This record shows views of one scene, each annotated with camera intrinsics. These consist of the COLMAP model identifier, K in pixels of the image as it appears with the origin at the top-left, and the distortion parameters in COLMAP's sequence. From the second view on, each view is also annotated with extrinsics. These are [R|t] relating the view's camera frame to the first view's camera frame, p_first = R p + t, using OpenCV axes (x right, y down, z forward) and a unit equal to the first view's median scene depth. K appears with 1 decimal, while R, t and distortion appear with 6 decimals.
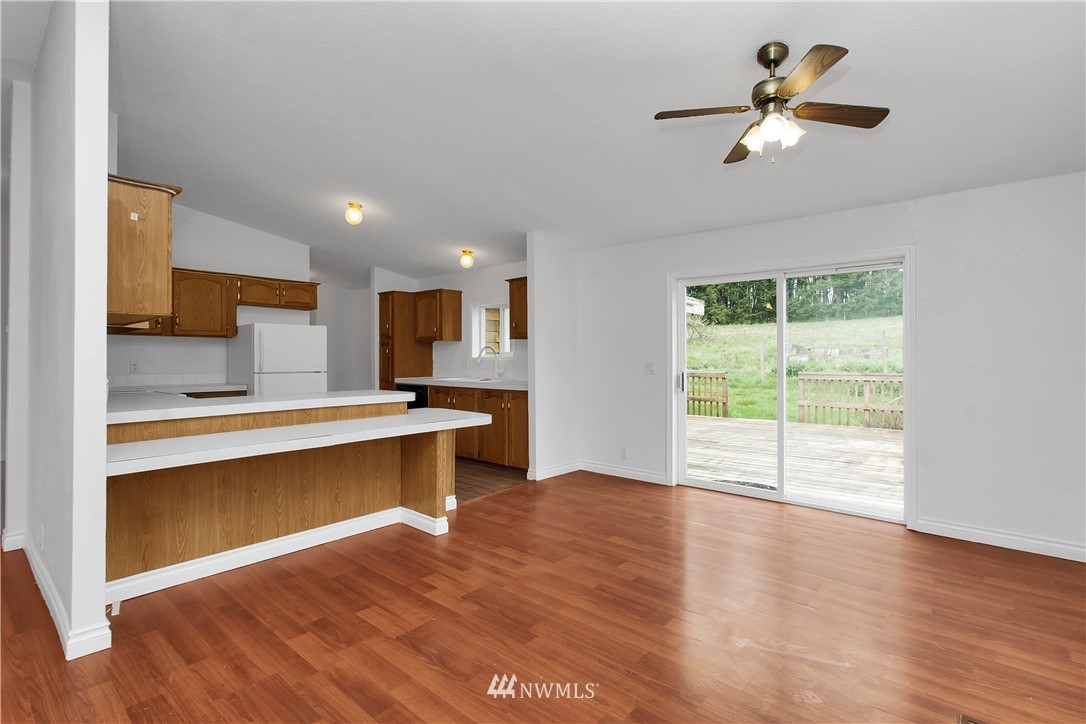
lens RADIAL K [[512.7, 0, 544.3], [0, 512.7, 357.9], [0, 0, 1]] dist [-0.026909, 0.018787]
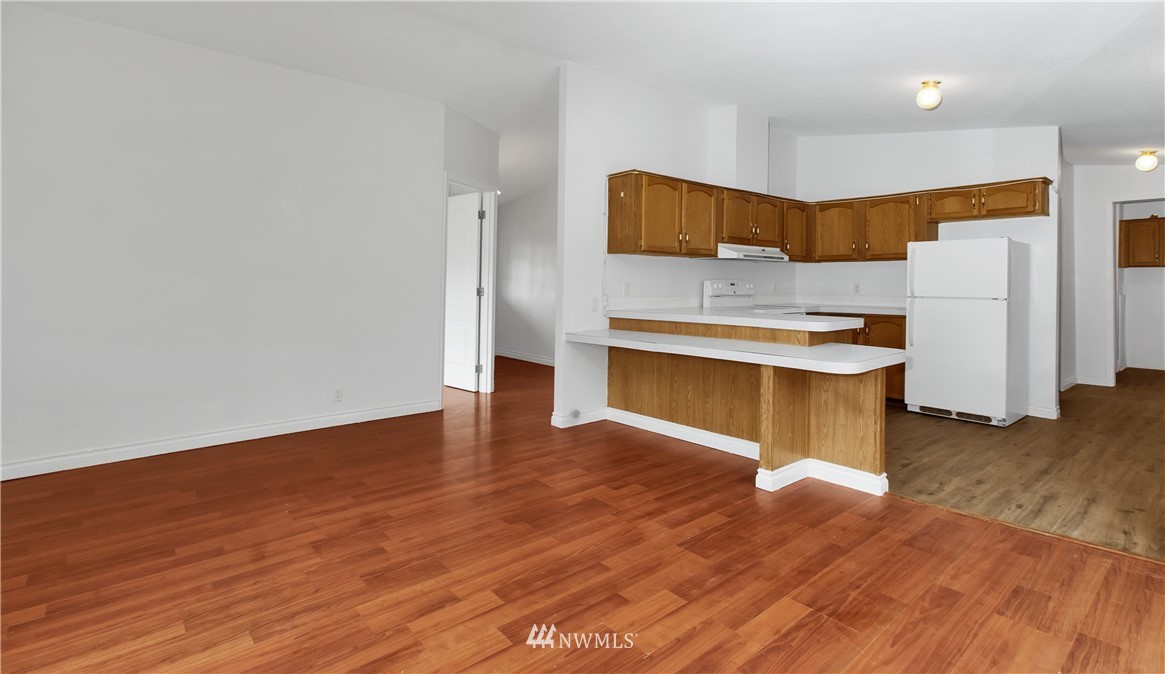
lens RADIAL K [[551.0, 0, 584.4], [0, 551.0, 284.8], [0, 0, 1]] dist [-0.001998, 0.000222]
pose [[-0.146100, 0.001575, -0.989269, 0.782723], [-0.002415, 0.999995, 0.001948, 0.010846], [0.989267, 0.002674, -0.146095, 0.901606]]
